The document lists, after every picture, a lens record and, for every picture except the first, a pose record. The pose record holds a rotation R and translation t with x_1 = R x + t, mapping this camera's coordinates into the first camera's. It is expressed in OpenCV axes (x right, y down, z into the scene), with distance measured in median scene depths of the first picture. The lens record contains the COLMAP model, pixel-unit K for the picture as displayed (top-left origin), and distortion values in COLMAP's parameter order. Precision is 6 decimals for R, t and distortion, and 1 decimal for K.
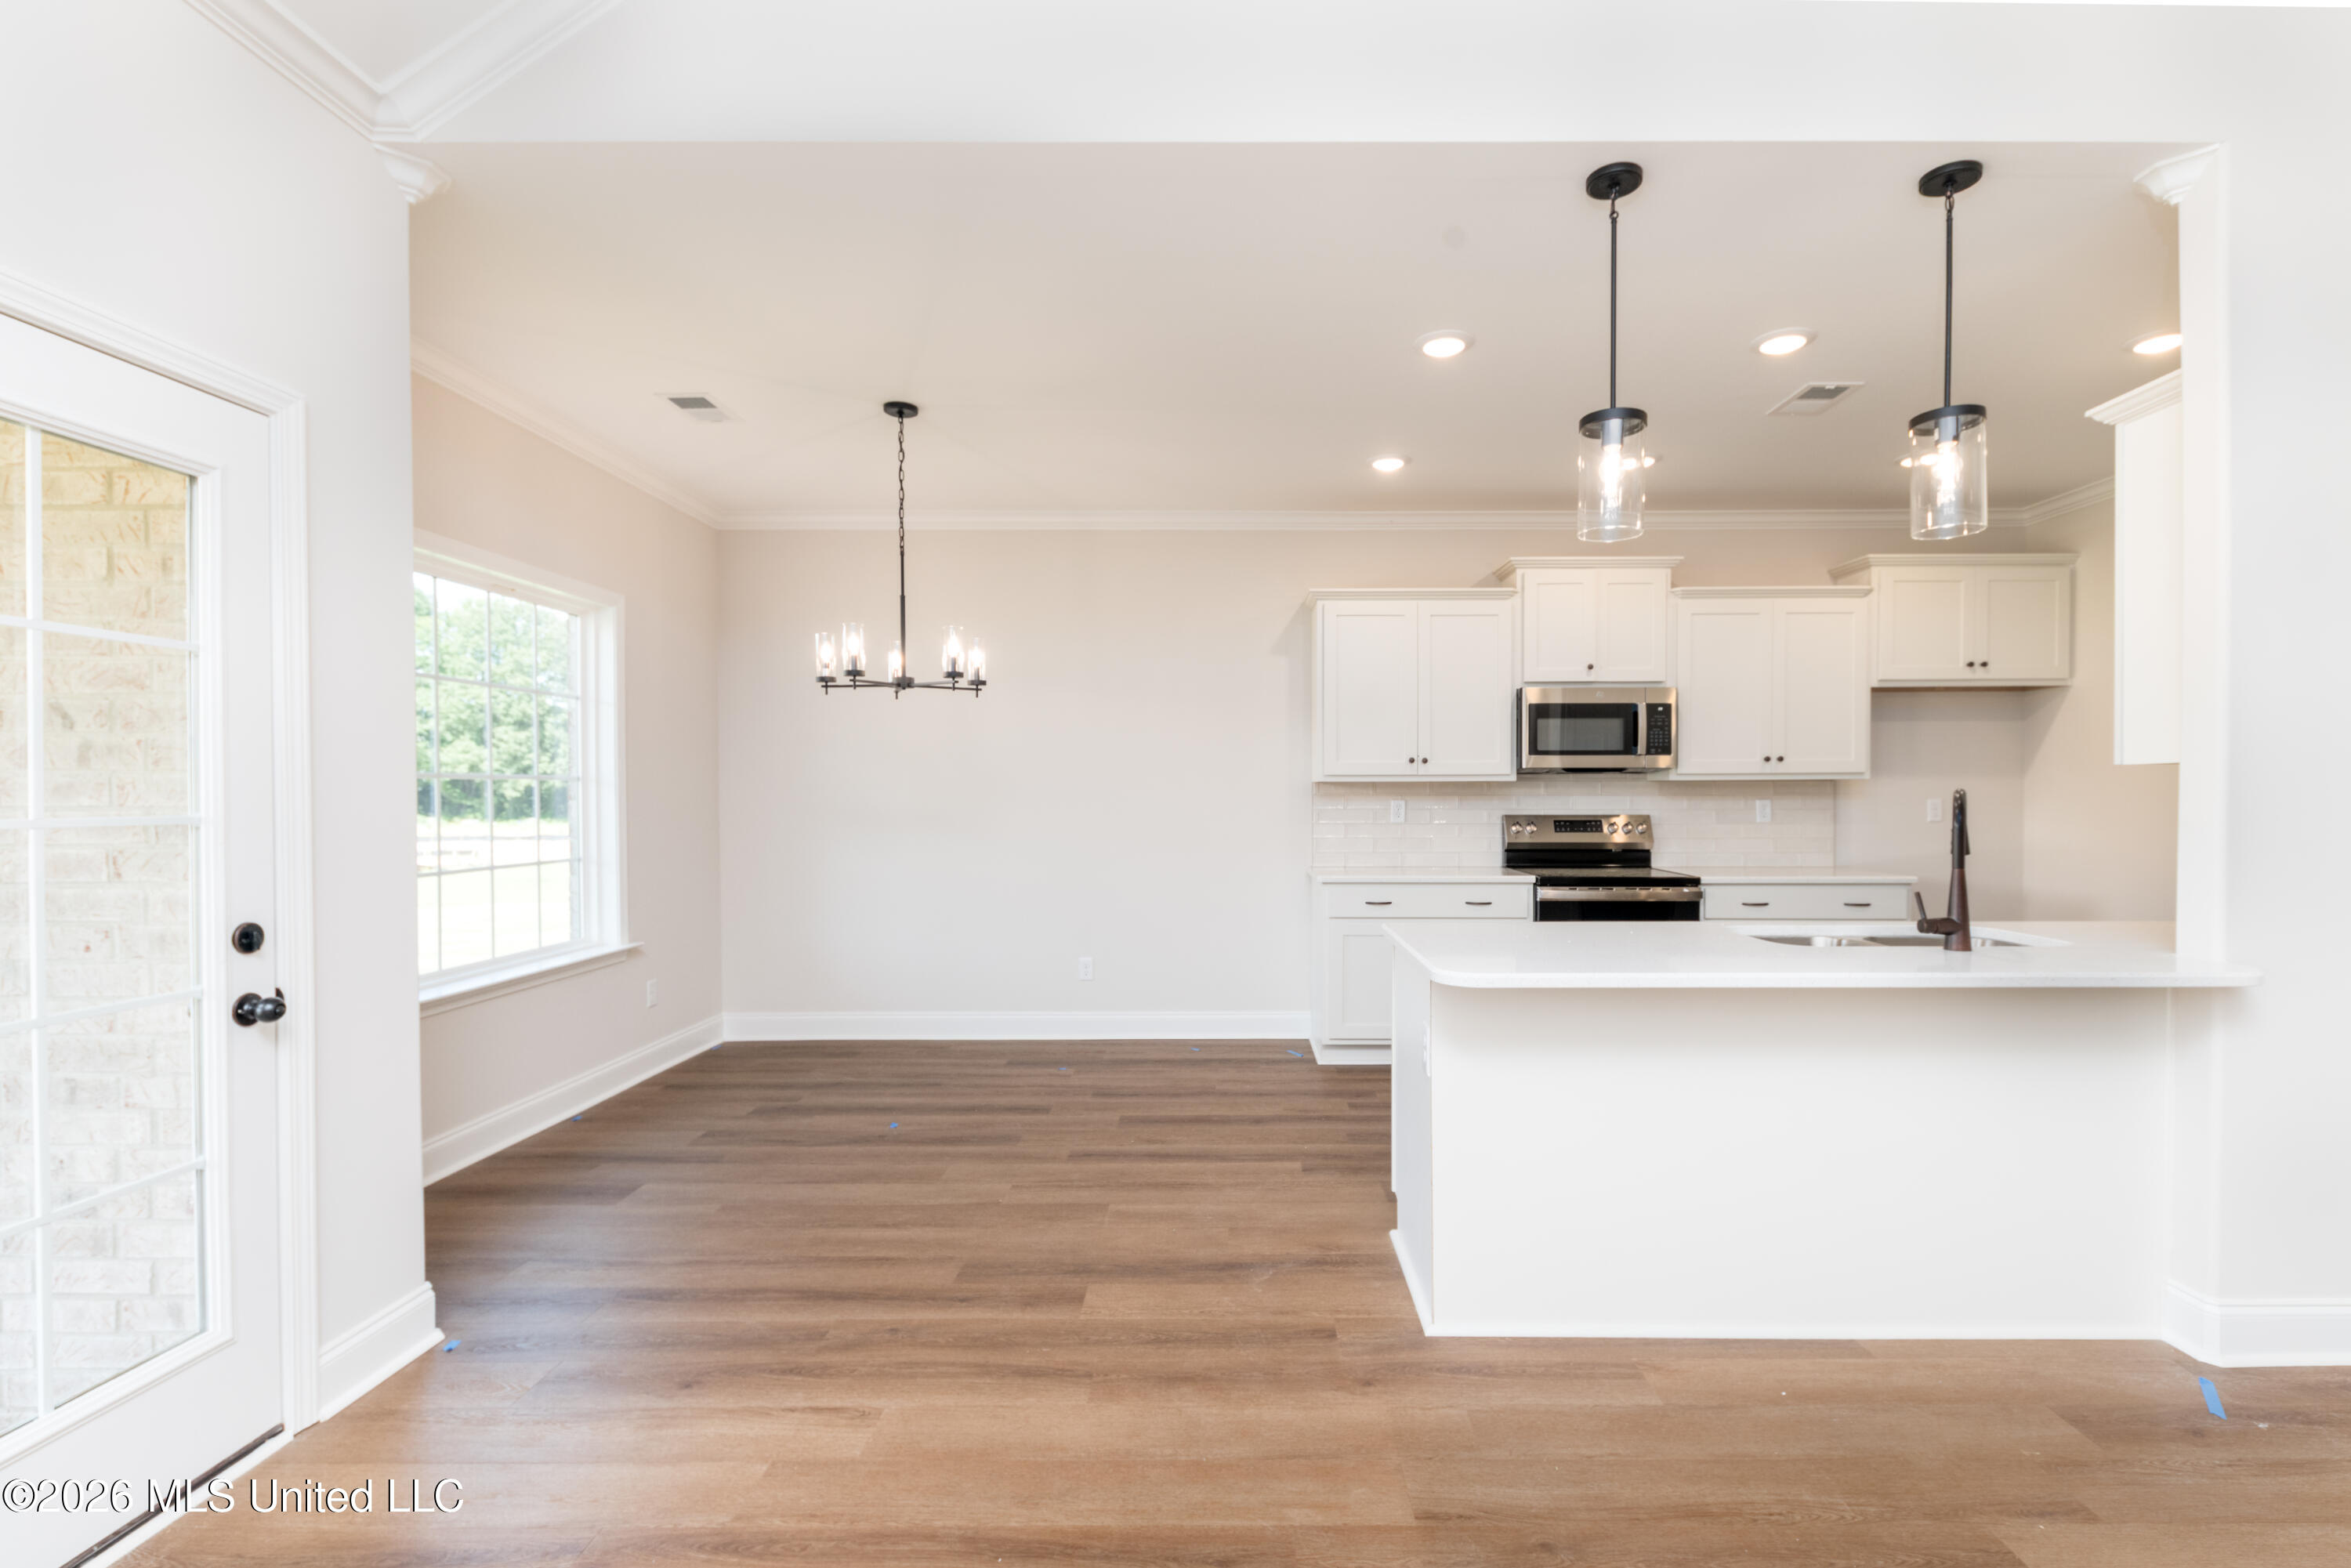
lens RADIAL K [[1028.7, 0, 1195.6], [0, 1028.7, 803.7], [0, 0, 1]] dist [0.014400, -0.005777]
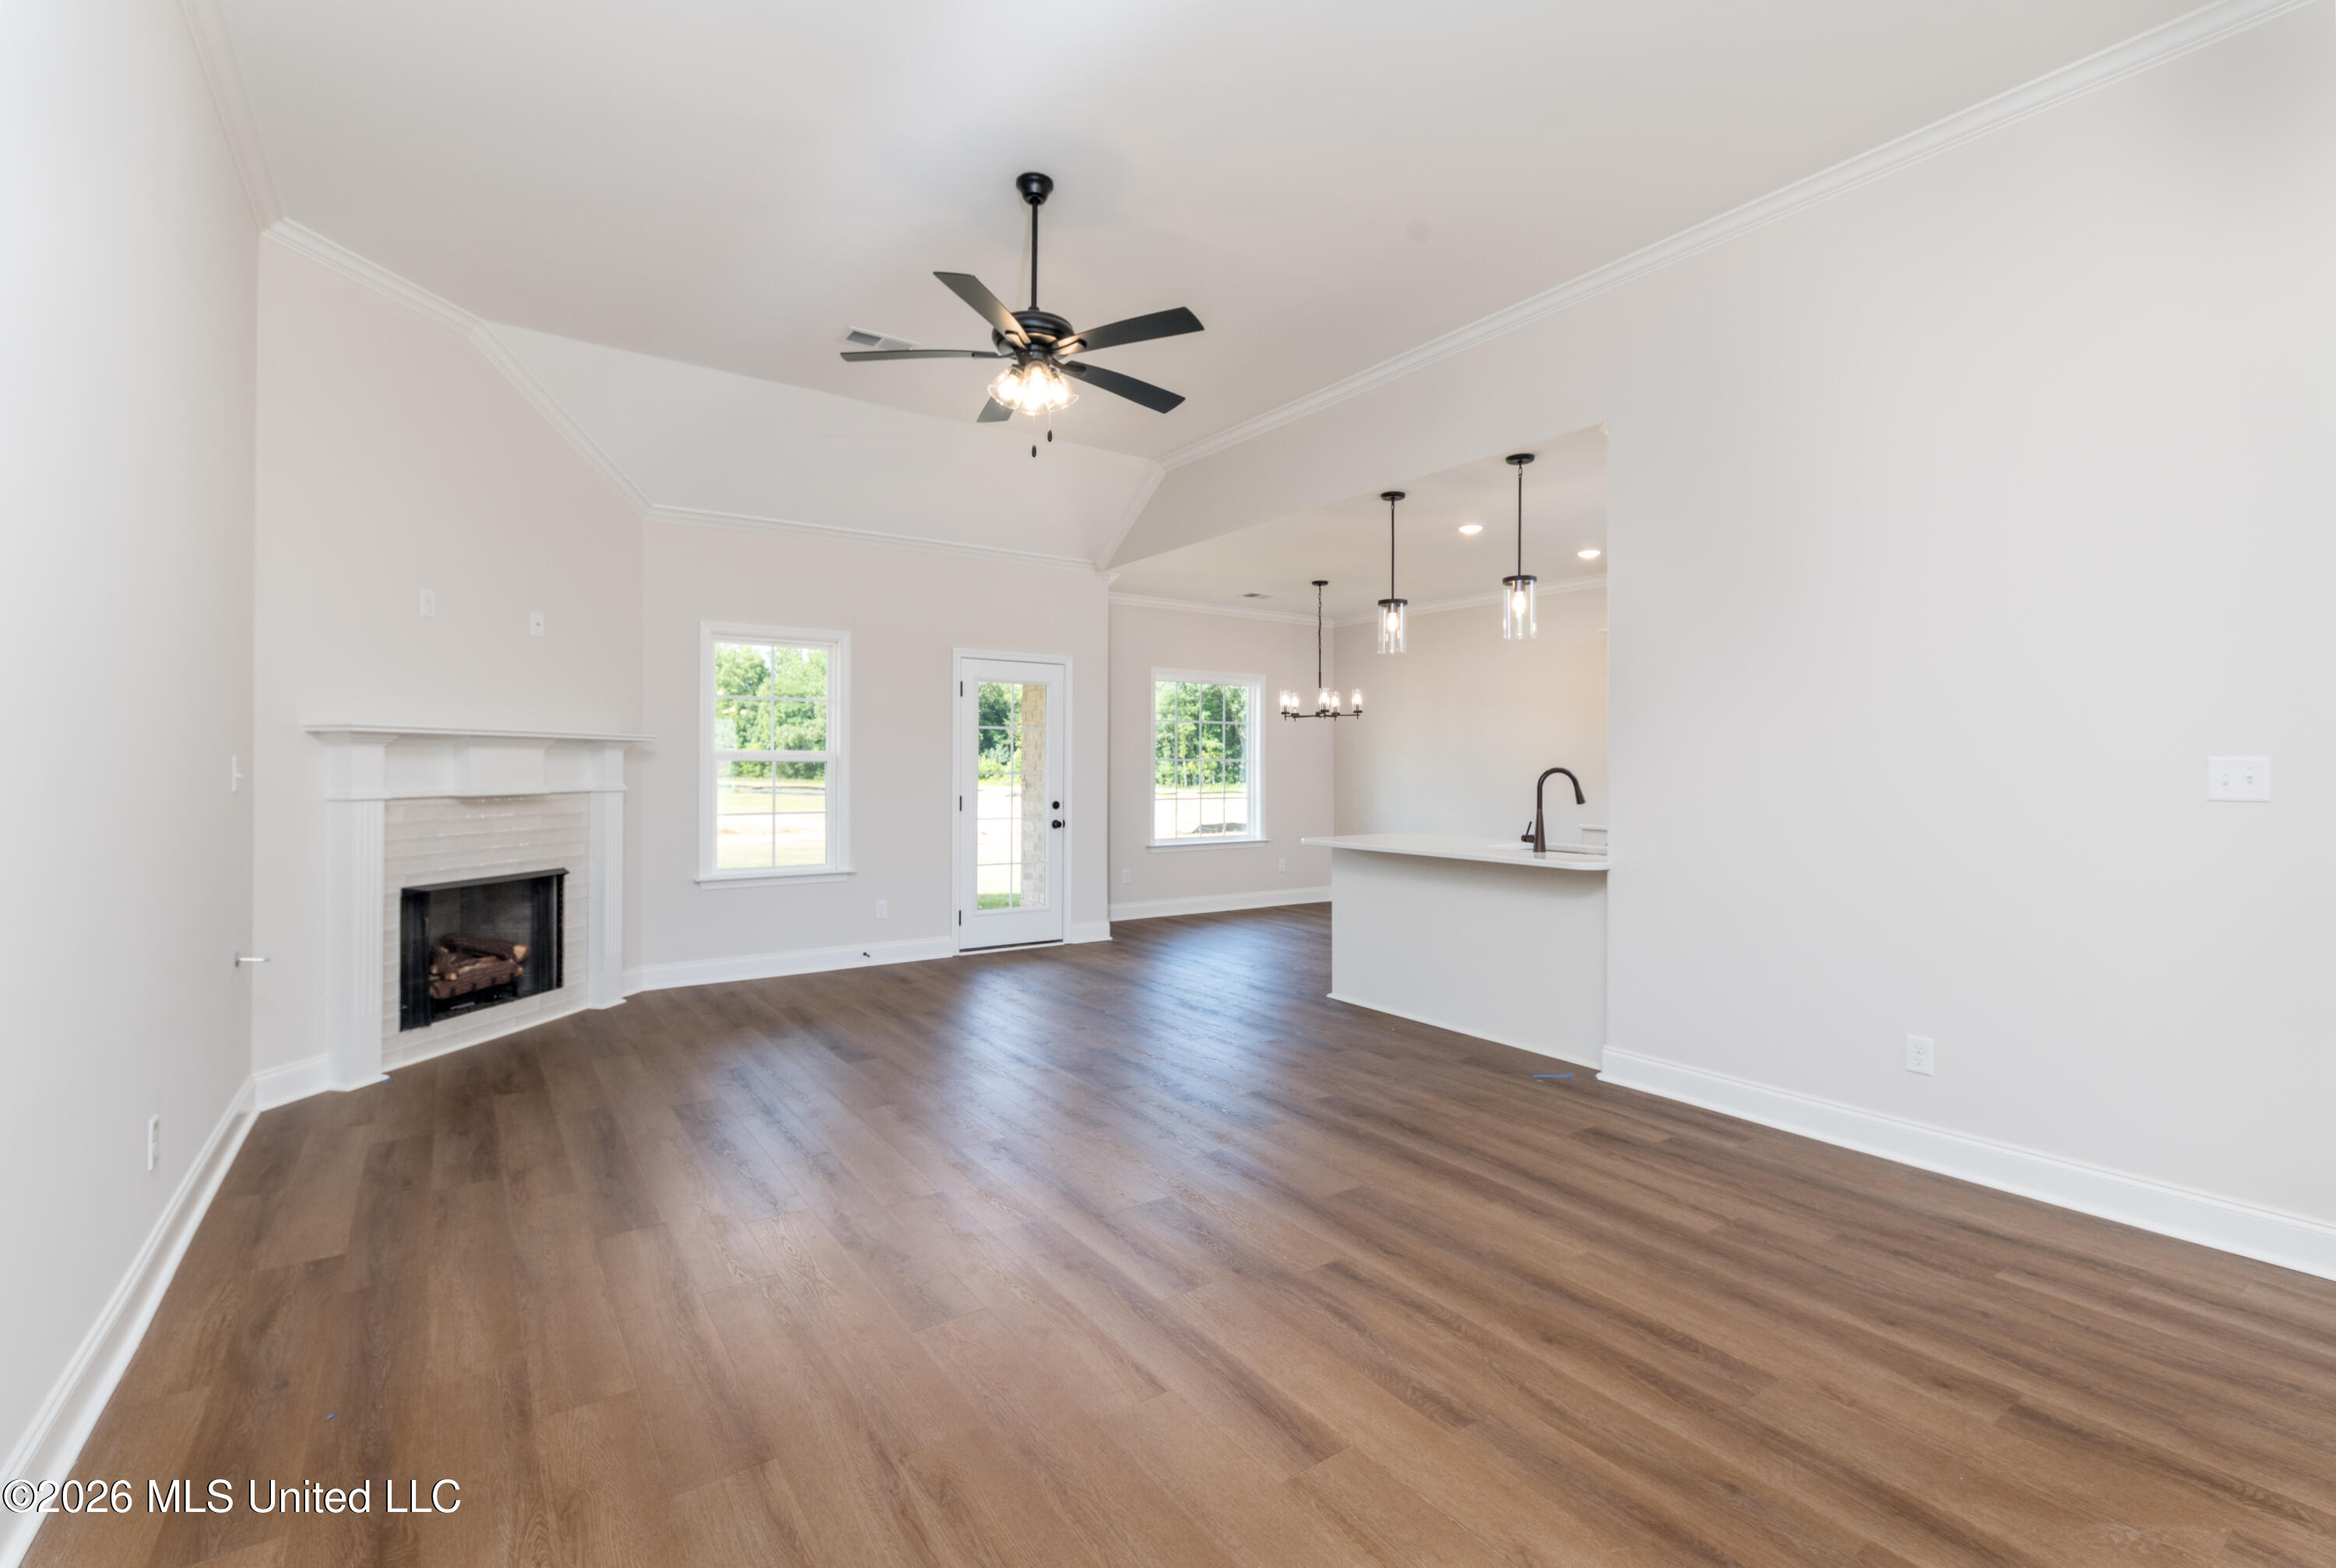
lens RADIAL K [[1022.1, 0, 1181.3], [0, 1022.1, 771.8], [0, 0, 1]] dist [0.014400, -0.005777]
pose [[0.581283, 0.006472, -0.813676, 1.230264], [-0.013717, 0.999904, -0.001845, 0.004345], [0.813586, 0.012234, 0.581316, -0.414474]]
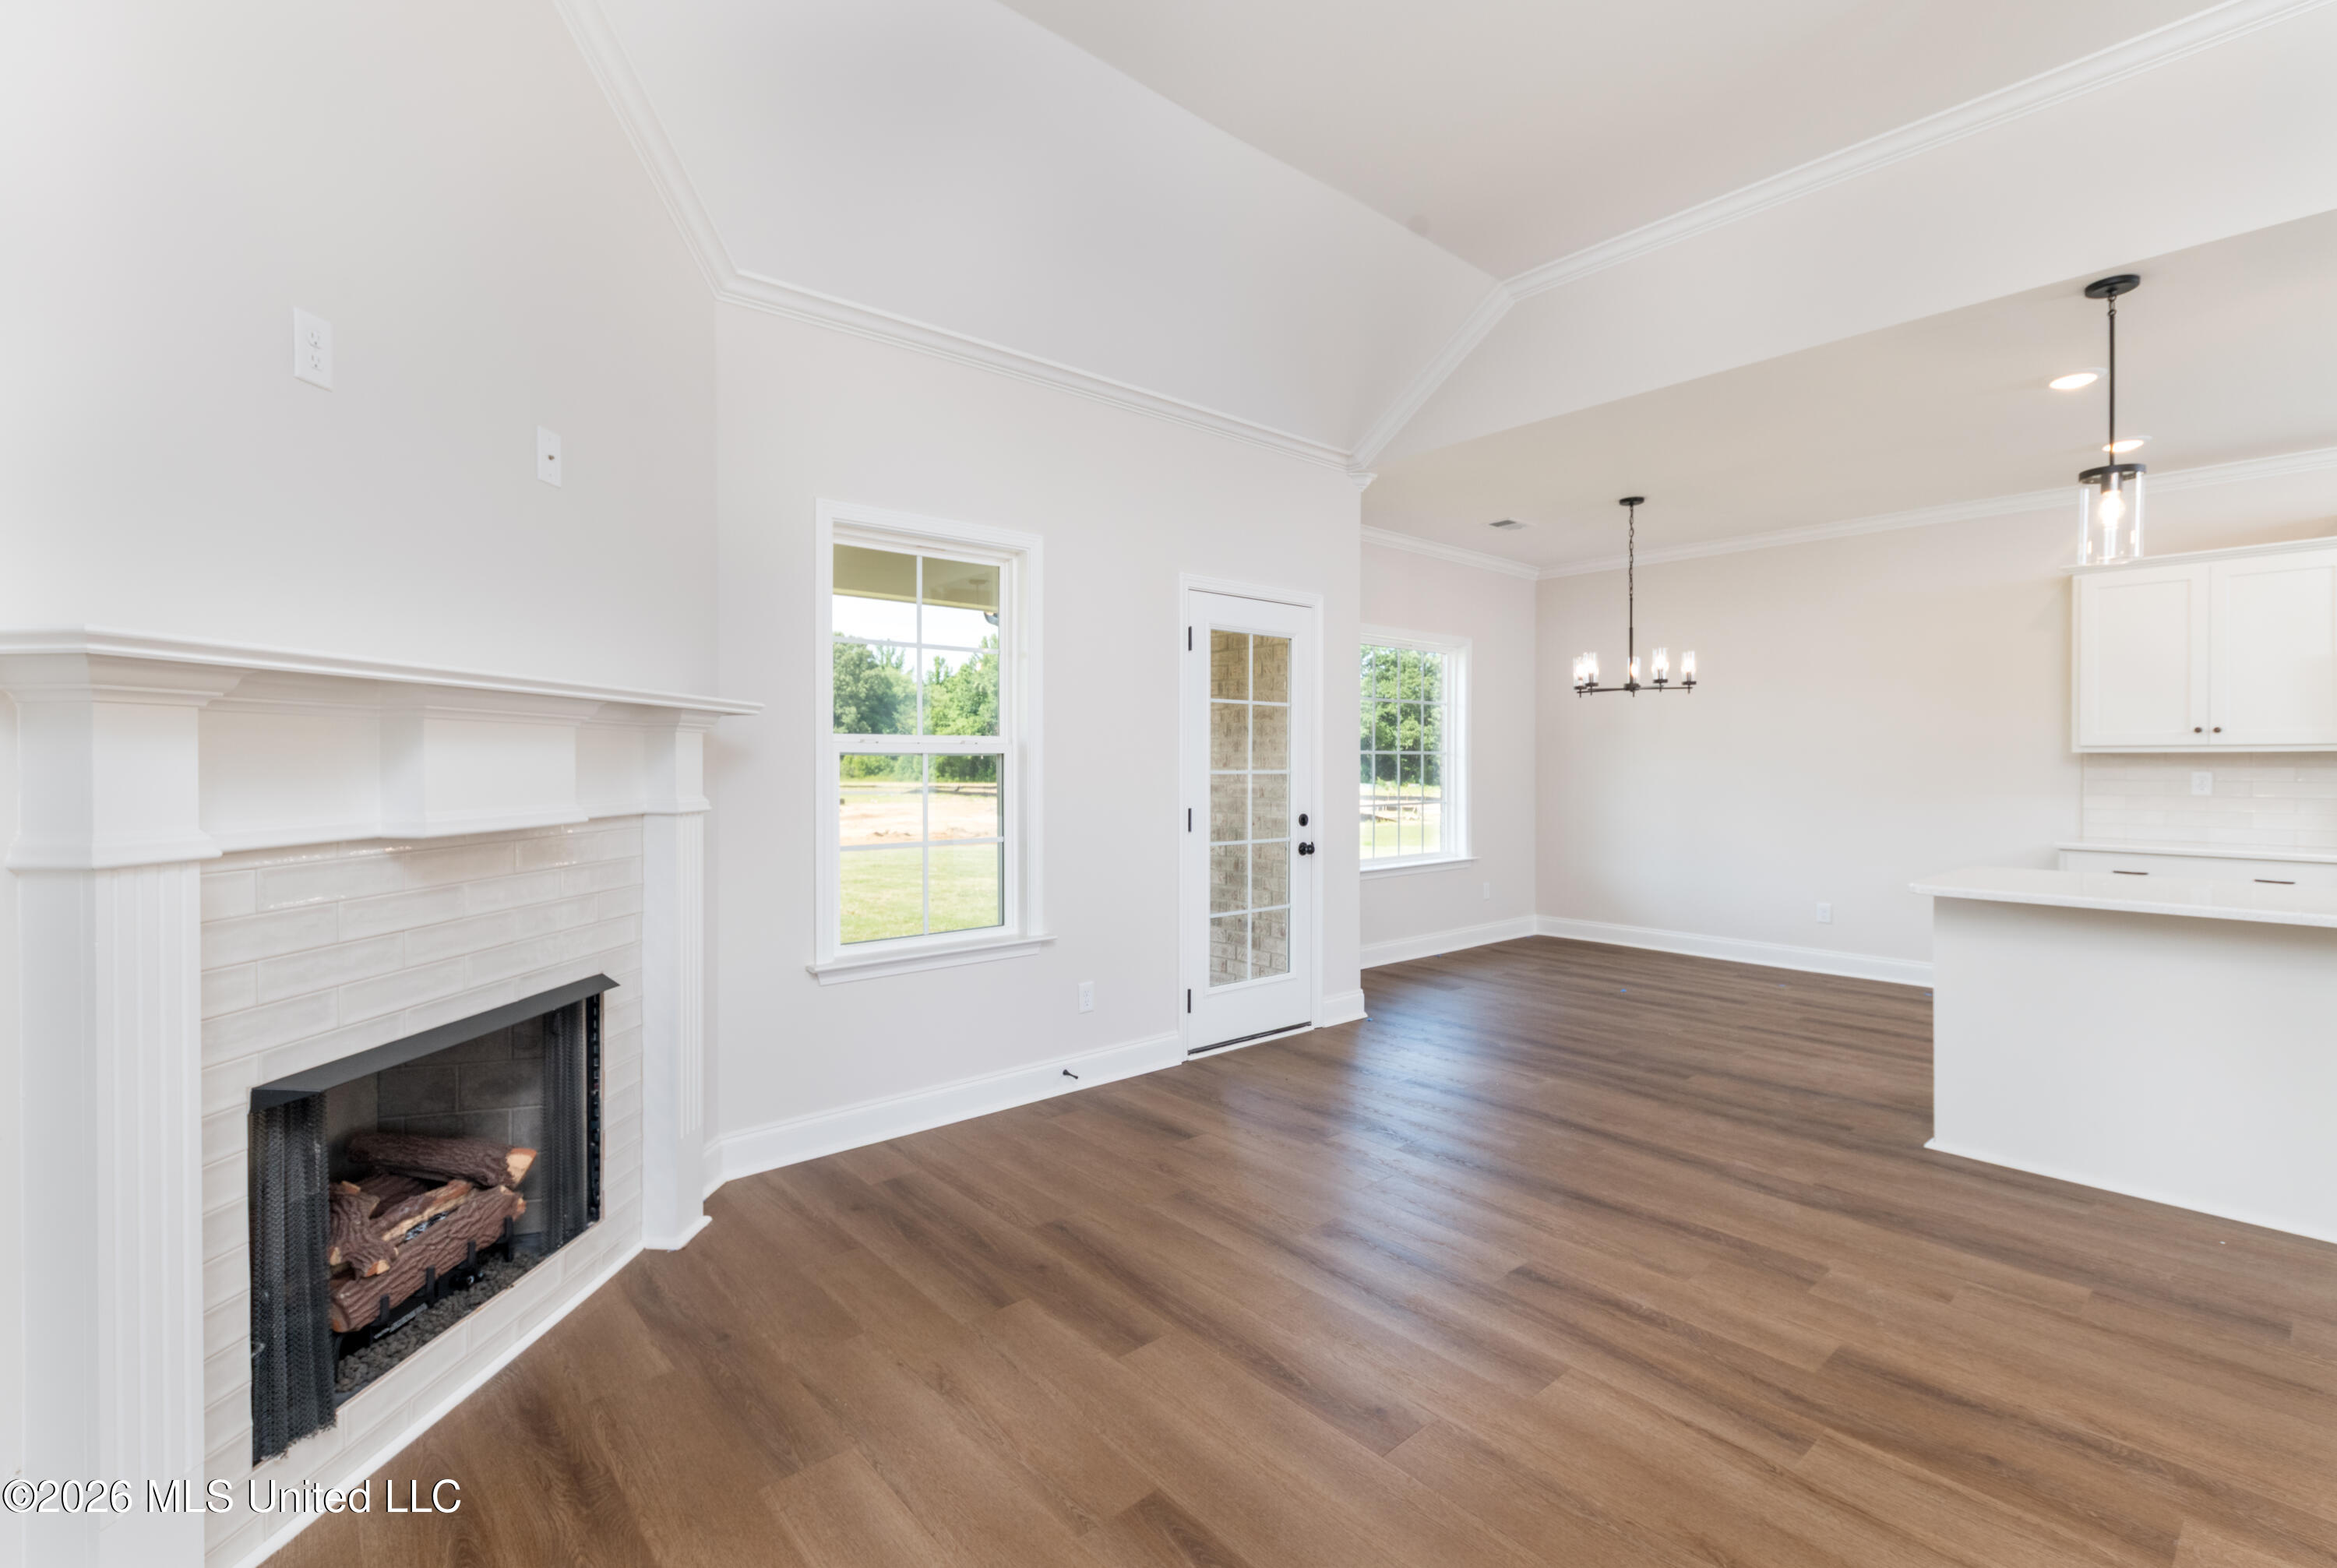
lens RADIAL K [[1022.6, 0, 1182.3], [0, 1022.6, 778.7], [0, 0, 1]] dist [0.014400, -0.005777]
pose [[0.670156, 0.013500, -0.742098, 0.375839], [-0.009759, 0.999908, 0.009378, 0.004943], [0.742156, 0.000957, 0.670226, -0.453800]]
